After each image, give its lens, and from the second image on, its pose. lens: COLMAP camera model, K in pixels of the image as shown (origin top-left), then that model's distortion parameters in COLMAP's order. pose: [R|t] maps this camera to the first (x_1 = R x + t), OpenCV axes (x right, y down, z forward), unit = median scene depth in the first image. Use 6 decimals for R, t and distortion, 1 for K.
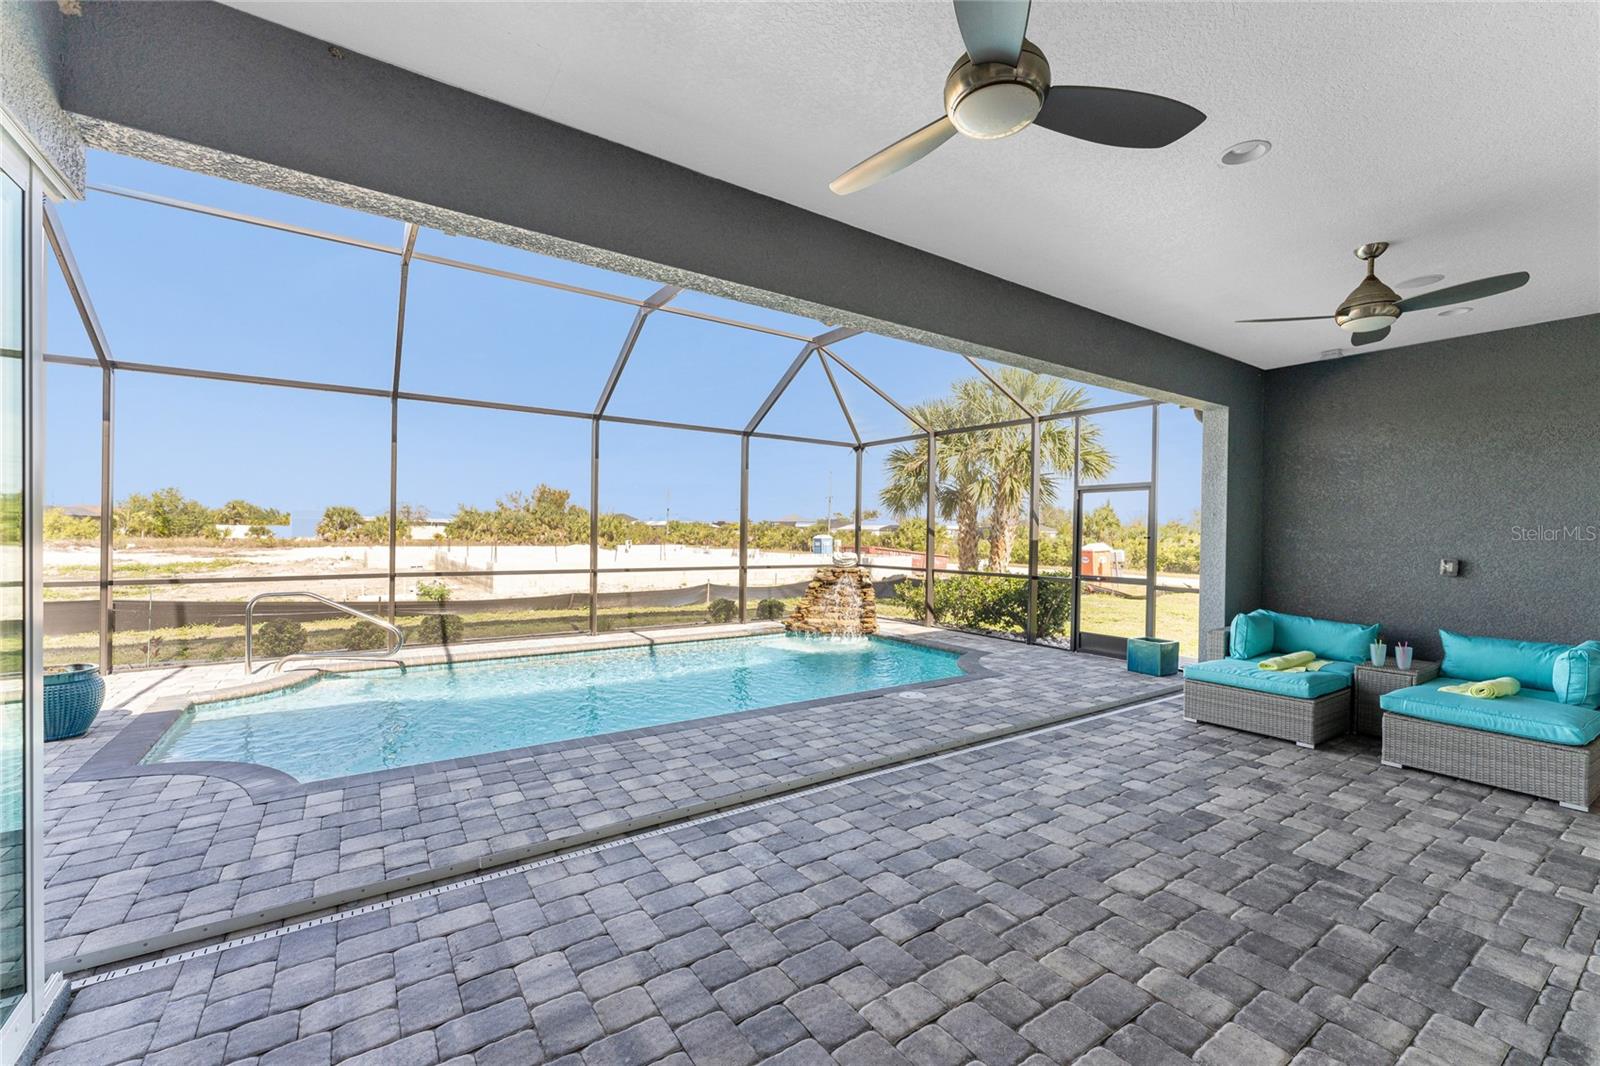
lens RADIAL K [[651.7, 0, 804.1], [0, 651.7, 522.9], [0, 0, 1]] dist [0.003393, -0.000734]
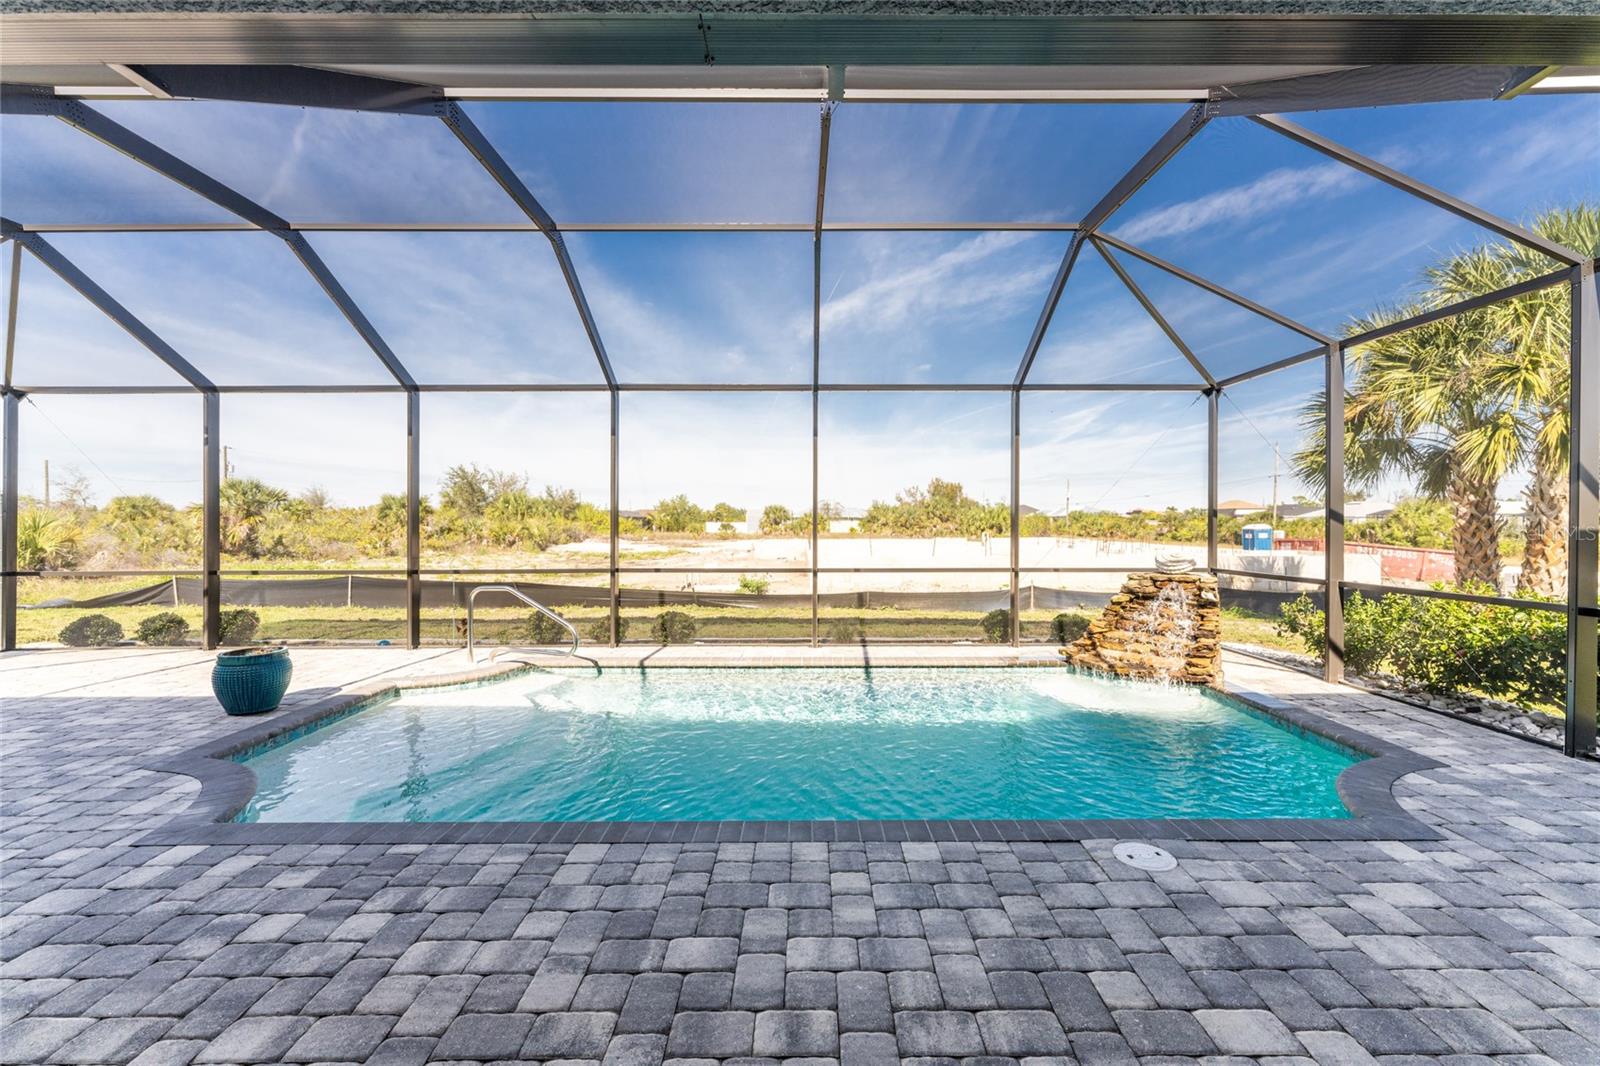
lens RADIAL K [[651.7, 0, 811.5], [0, 651.7, 535.3], [0, 0, 1]] dist [0.003393, -0.000734]
pose [[0.827708, -0.003148, -0.561150, 0.274625], [0.021066, 0.999454, 0.025467, 0.009619], [0.560763, -0.032900, 0.827322, 0.546257]]
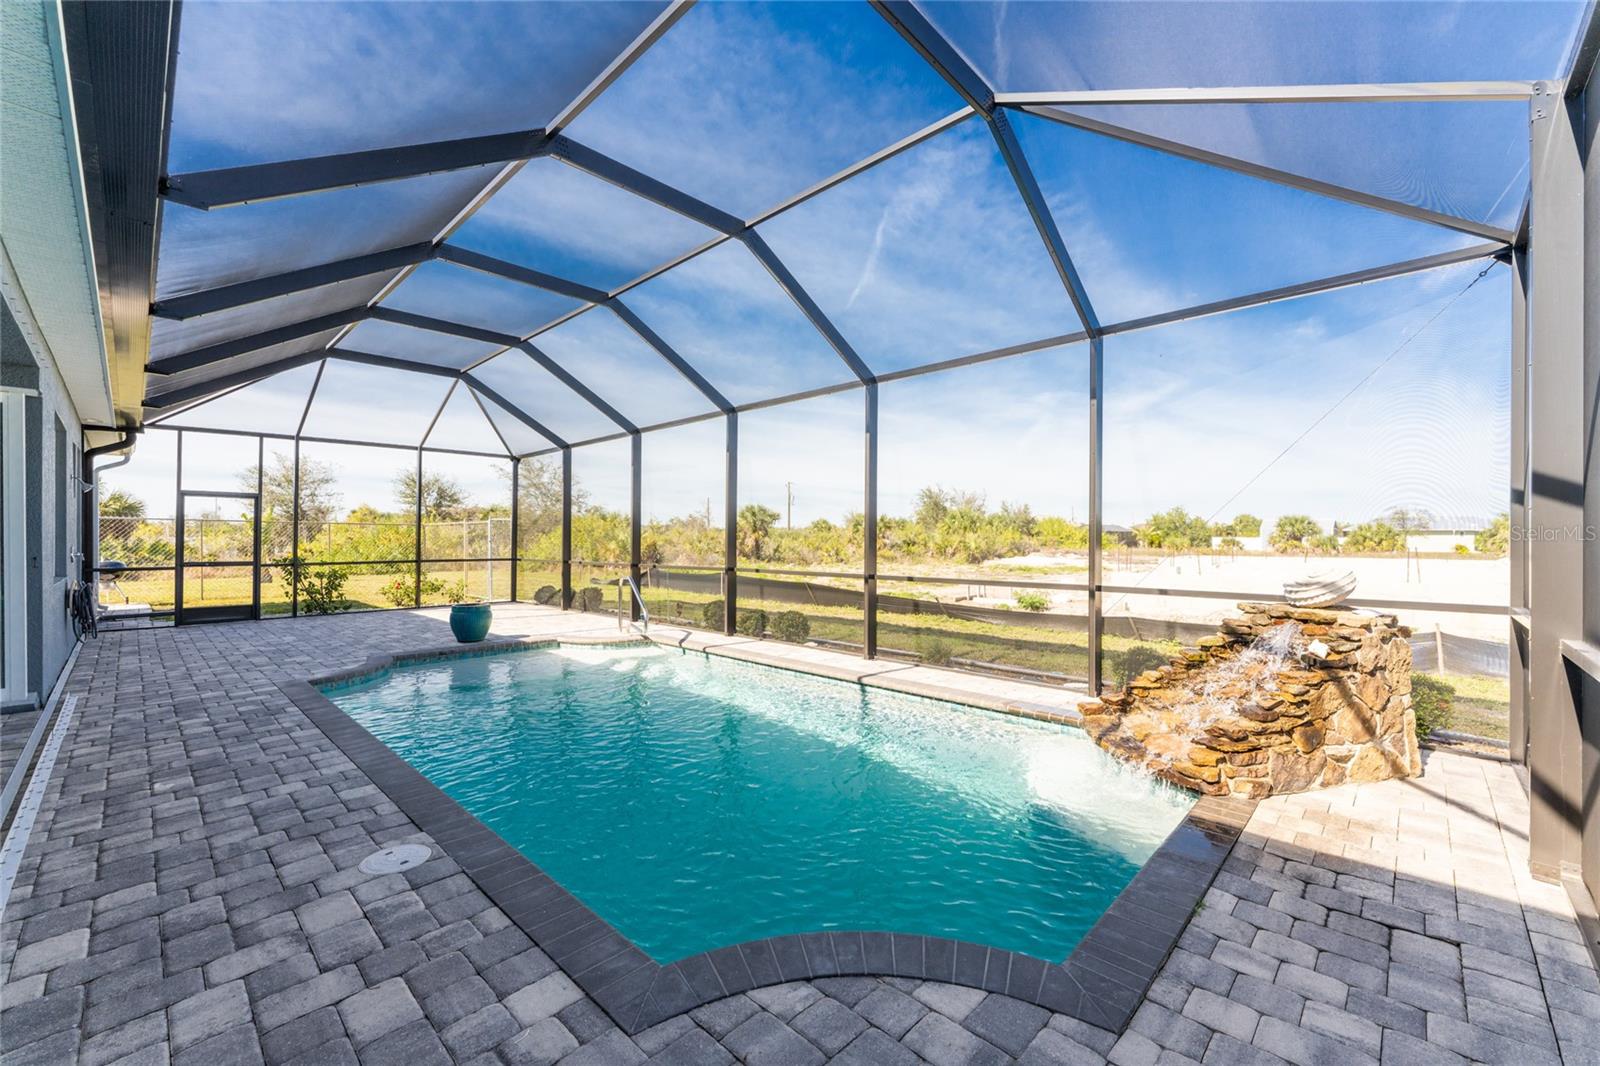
lens RADIAL K [[651.7, 0, 799.6], [0, 651.7, 539.3], [0, 0, 1]] dist [0.003393, -0.000734]
pose [[0.194849, -0.012833, -0.980749, 0.780149], [0.017683, 0.999798, -0.009569, 0.061236], [0.980674, -0.015478, 0.195037, 1.389886]]
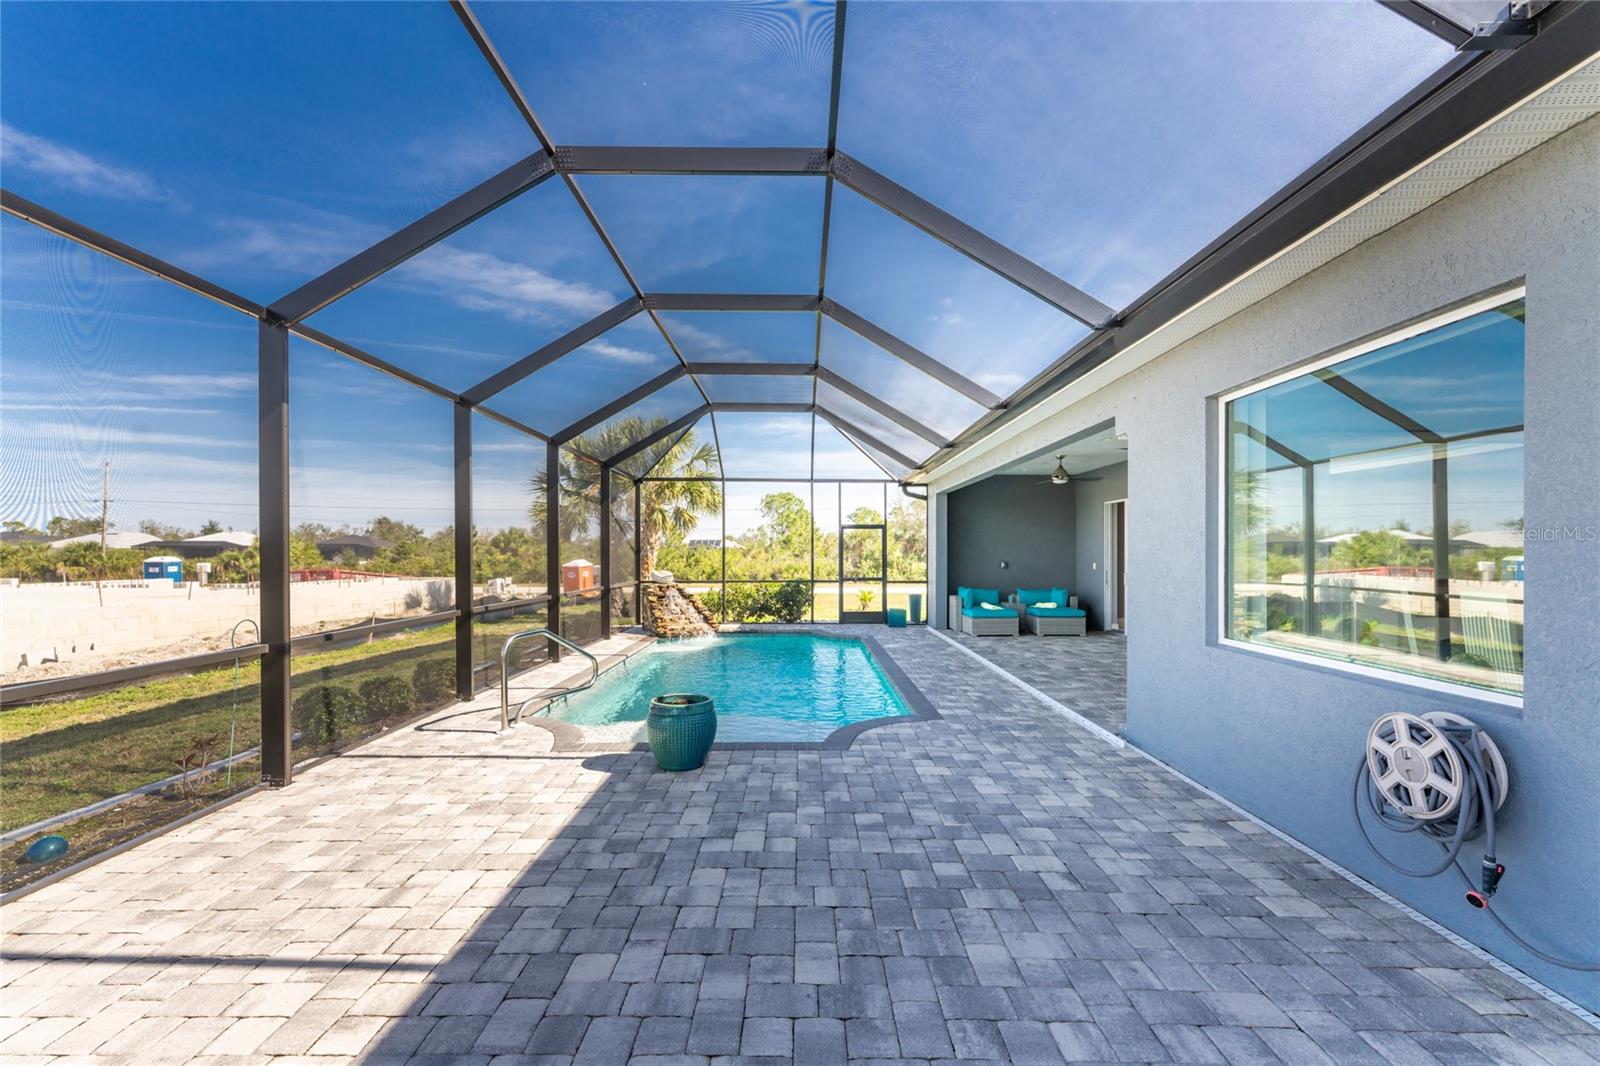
lens RADIAL K [[651.7, 0, 803.6], [0, 651.7, 555.1], [0, 0, 1]] dist [0.003393, -0.000734]
pose [[0.562444, -0.017224, 0.826656, -1.695057], [-0.005161, 0.999690, 0.024341, -0.032644], [-0.826819, -0.017957, 0.562181, 0.230723]]
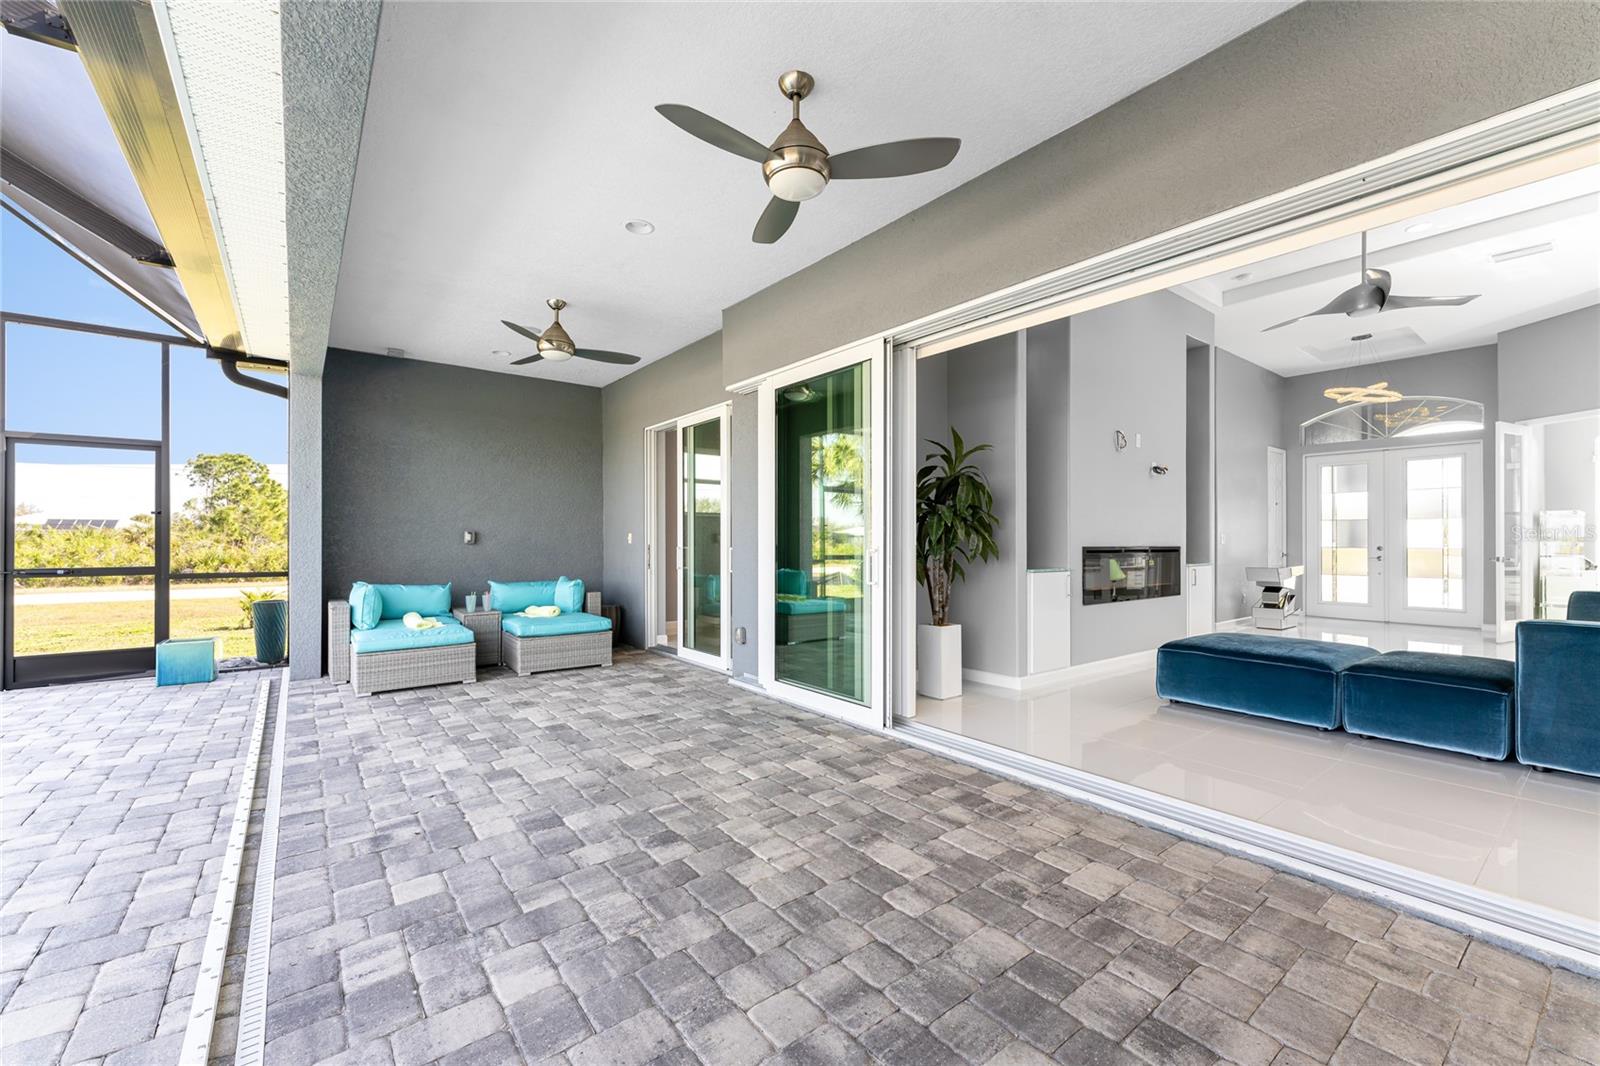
lens RADIAL K [[651.7, 0, 798.3], [0, 651.7, 547.3], [0, 0, 1]] dist [0.003393, -0.000734]
pose [[-0.050980, -0.022572, 0.998445, -0.442569], [-0.016561, 0.999626, 0.021754, 0.049257], [-0.998562, -0.015427, -0.051335, 0.417045]]
